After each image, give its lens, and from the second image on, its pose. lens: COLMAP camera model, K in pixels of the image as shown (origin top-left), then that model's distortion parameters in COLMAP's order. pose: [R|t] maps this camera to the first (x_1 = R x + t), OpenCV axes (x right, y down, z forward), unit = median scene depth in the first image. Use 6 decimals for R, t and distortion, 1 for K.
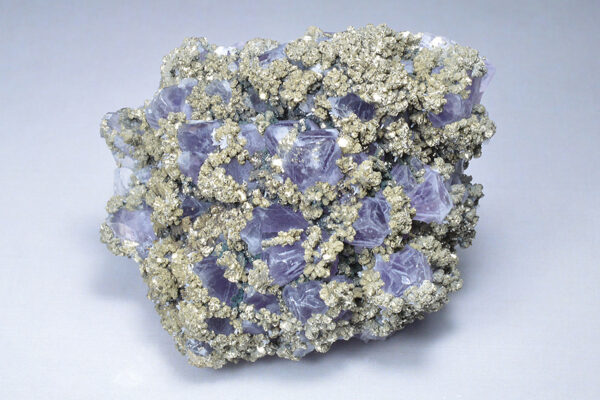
lens RADIAL K [[1600.3, 0, 300.0], [0, 1600.3, 200.0], [0, 0, 1]] dist [-0.555109, 9.718008]
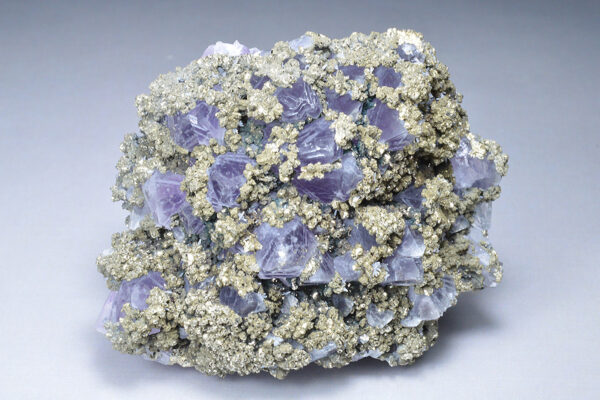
lens RADIAL K [[1600.3, 0, 300.0], [0, 1600.3, 200.0], [0, 0, 1]] dist [-0.555109, 9.718008]
pose [[-0.999283, -0.036910, -0.008385, 0.008142], [0.037621, -0.992902, -0.112828, 0.113363], [-0.004161, -0.113063, 0.993579, 0.039445]]
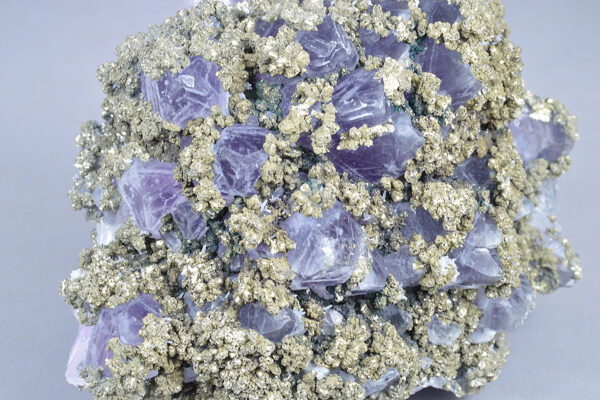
lens RADIAL K [[1600.3, 0, 300.0], [0, 1600.3, 200.0], [0, 0, 1]] dist [-0.555109, 9.718008]
pose [[-0.994490, 0.034630, -0.098945, 0.089061], [-0.028241, -0.997468, -0.065262, 0.042435], [-0.100954, -0.062108, 0.992951, 0.288949]]
